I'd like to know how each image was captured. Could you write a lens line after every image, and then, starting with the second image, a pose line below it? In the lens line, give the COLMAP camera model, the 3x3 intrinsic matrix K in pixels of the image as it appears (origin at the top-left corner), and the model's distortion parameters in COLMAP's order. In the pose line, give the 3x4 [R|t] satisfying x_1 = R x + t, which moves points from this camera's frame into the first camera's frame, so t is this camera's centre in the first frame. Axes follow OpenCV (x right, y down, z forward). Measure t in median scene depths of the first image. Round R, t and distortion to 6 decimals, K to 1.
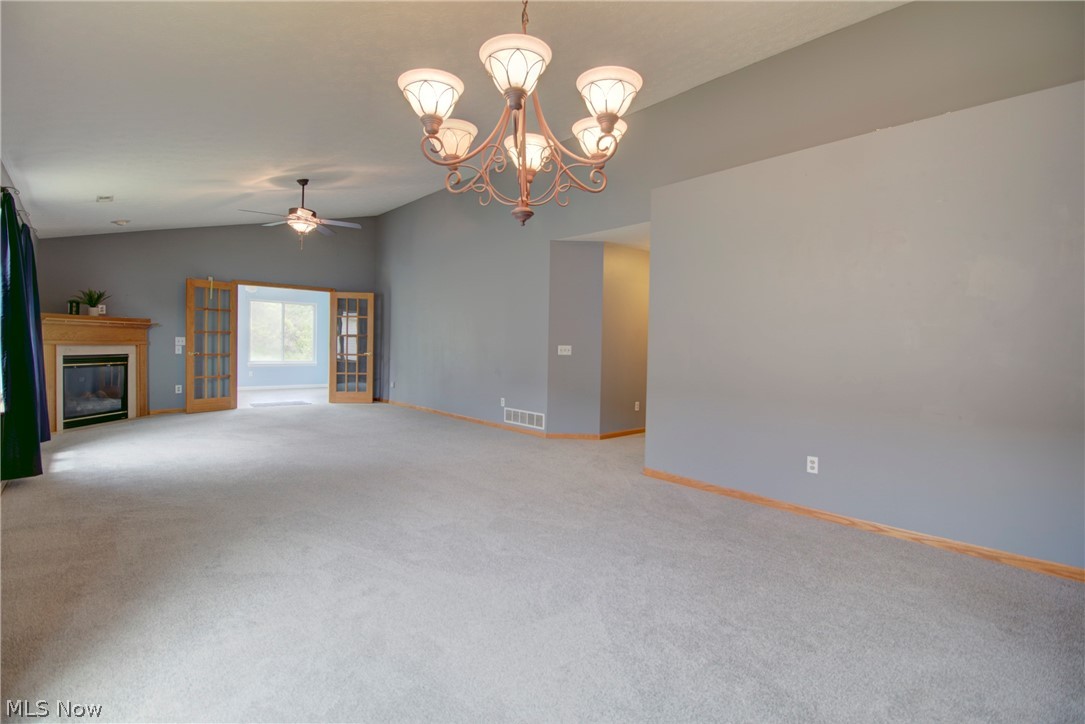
lens RADIAL K [[504.7, 0, 546.6], [0, 504.7, 351.2], [0, 0, 1]] dist [-0.002680, -0.009734]
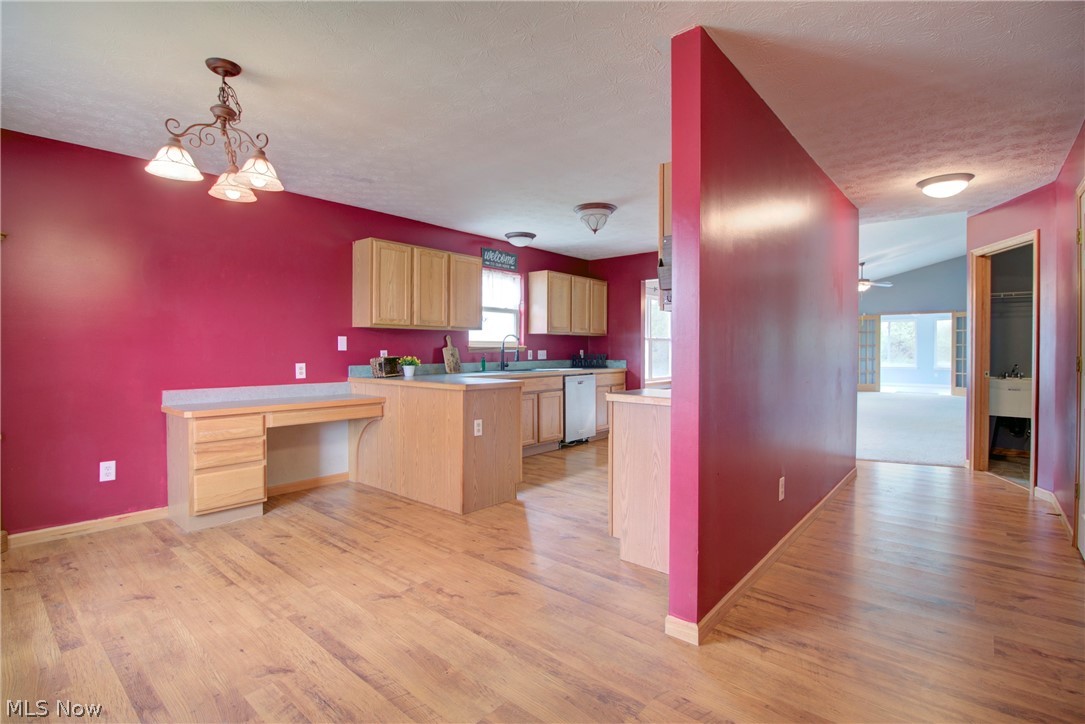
lens RADIAL K [[504.7, 0, 544.8], [0, 504.7, 352.2], [0, 0, 1]] dist [-0.002680, -0.009734]
pose [[0.113455, -0.012113, -0.993469, 0.936844], [-0.009089, 0.999871, -0.013229, 0.018480], [0.993502, 0.010530, 0.113330, -0.281068]]
